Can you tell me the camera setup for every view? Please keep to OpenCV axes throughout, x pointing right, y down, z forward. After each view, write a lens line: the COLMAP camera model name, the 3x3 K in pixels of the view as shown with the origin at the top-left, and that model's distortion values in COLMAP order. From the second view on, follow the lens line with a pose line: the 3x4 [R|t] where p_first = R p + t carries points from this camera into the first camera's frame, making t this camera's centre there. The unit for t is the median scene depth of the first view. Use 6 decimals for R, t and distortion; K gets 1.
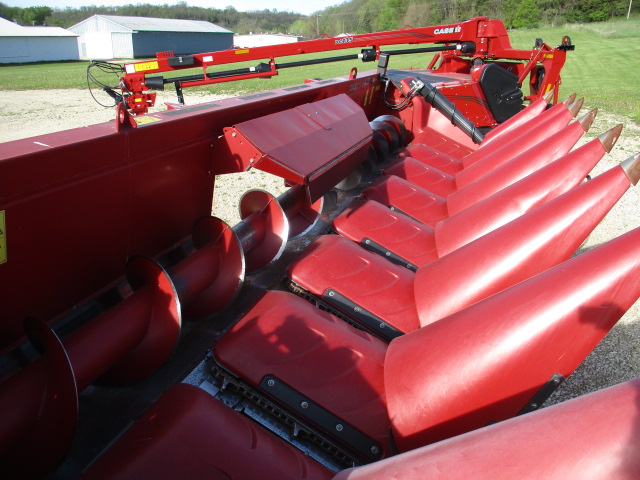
lens RADIAL K [[535.1, 0, 316.8], [0, 535.1, 235.6], [0, 0, 1]] dist [-0.048141, 0.017885]
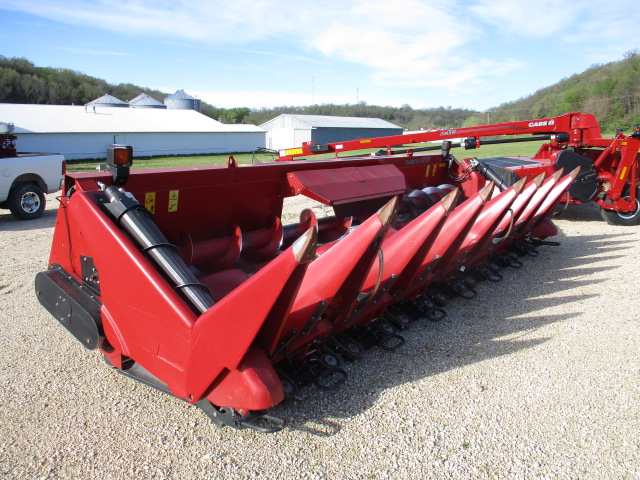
lens RADIAL K [[535.1, 0, 316.8], [0, 535.1, 235.6], [0, 0, 1]] dist [-0.048141, 0.017885]
pose [[0.950899, 0.047475, -0.305838, 0.401615], [-0.097773, 0.983640, -0.151302, 0.229553], [0.293651, 0.173776, 0.939985, -0.567117]]
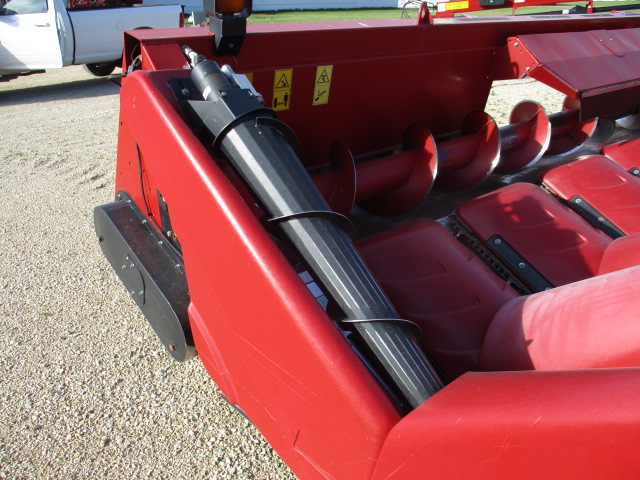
lens RADIAL K [[534.1, 0, 320.0], [0, 534.1, 240.0], [0, 0, 1]] dist [-0.033525, 0.002863]
pose [[0.859354, 0.214467, -0.464235, 0.071312], [-0.173406, 0.976232, 0.130005, 0.105276], [0.481083, -0.031220, 0.876119, -0.137865]]
